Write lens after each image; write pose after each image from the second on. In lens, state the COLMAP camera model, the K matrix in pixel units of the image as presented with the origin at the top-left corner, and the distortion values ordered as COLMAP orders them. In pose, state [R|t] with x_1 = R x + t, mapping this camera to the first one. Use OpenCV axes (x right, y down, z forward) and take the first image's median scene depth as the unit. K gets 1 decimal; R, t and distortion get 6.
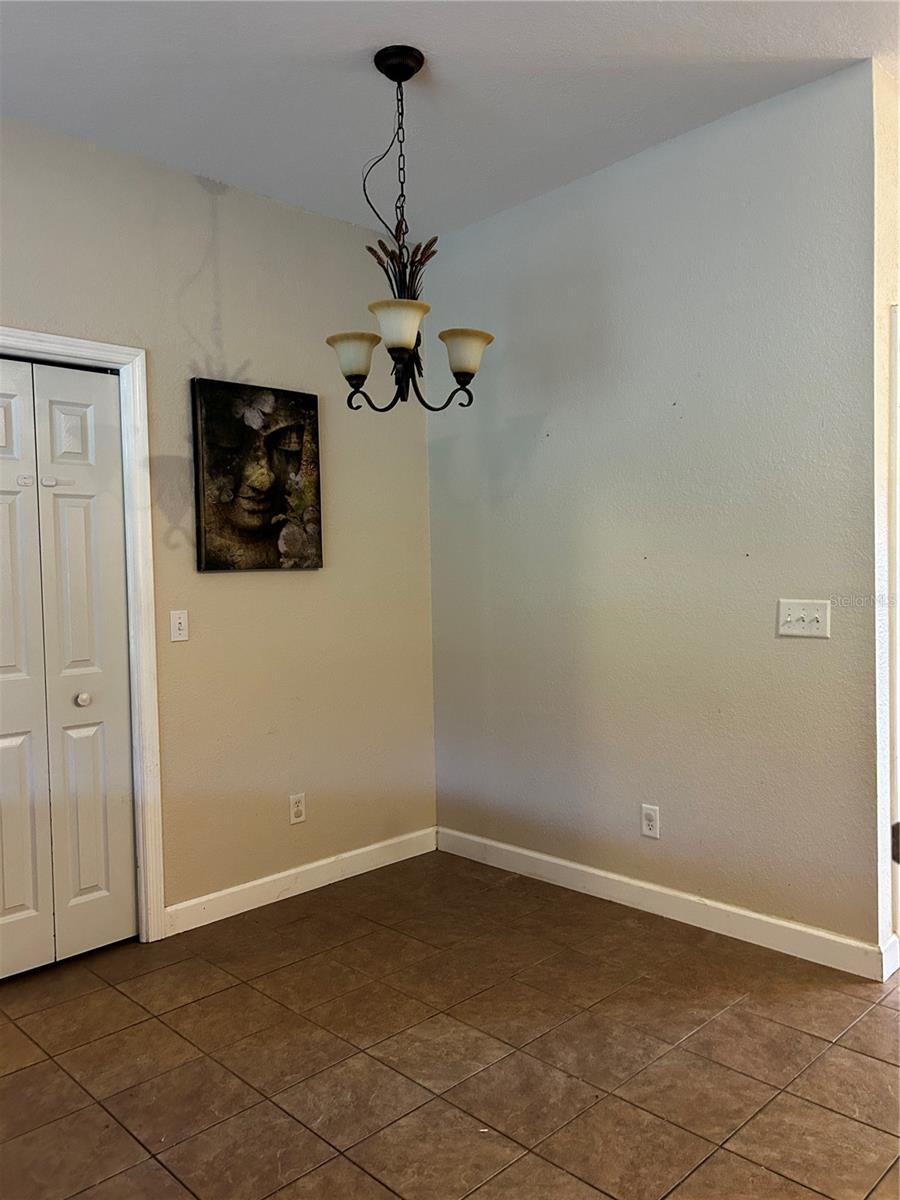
lens RADIAL K [[905.2, 0, 444.4], [0, 905.2, 599.7], [0, 0, 1]] dist [0.028844, -0.023537]
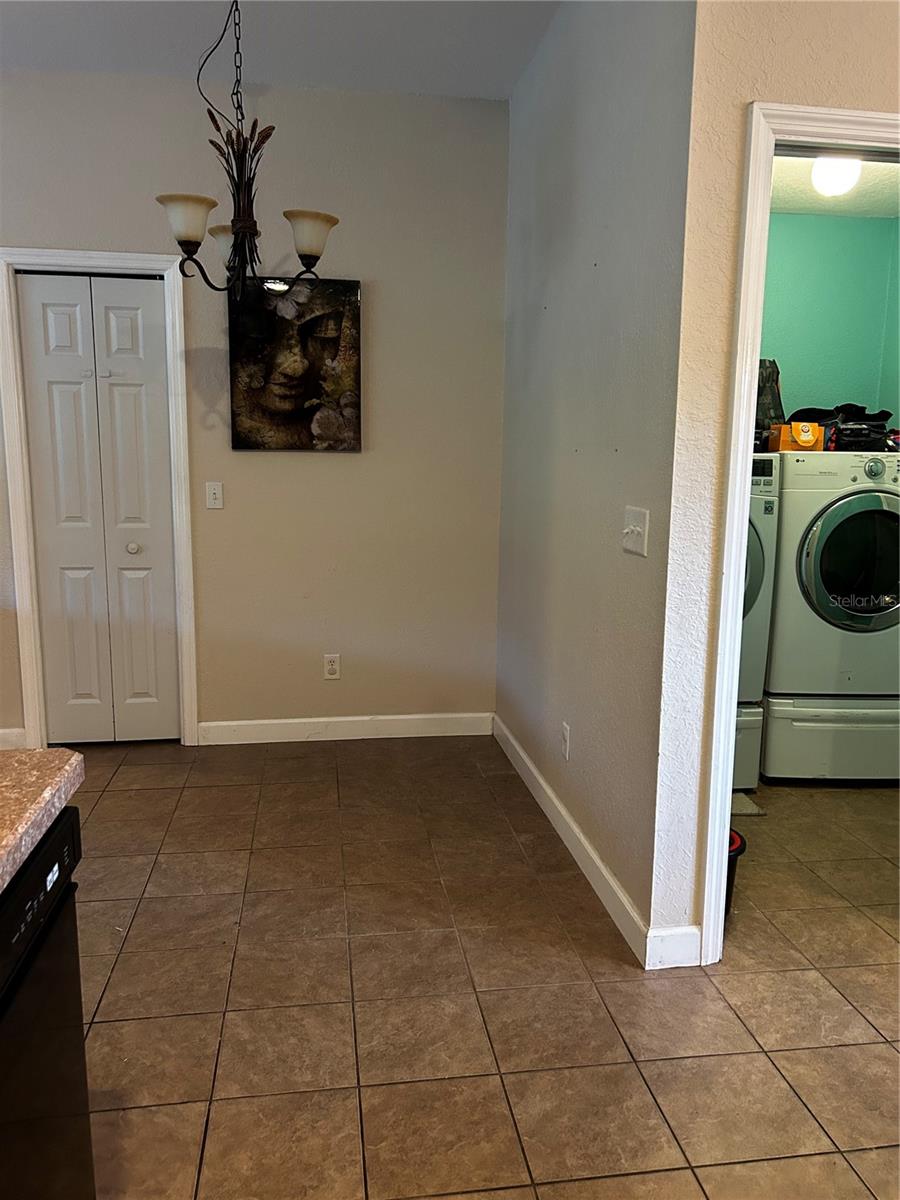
lens RADIAL K [[905.2, 0, 448.2], [0, 905.2, 604.7], [0, 0, 1]] dist [0.028844, -0.023537]
pose [[0.808884, 0.130099, -0.573395, 0.641876], [-0.049961, 0.986894, 0.153438, -0.027155], [0.585842, -0.095466, 0.804783, 0.208091]]
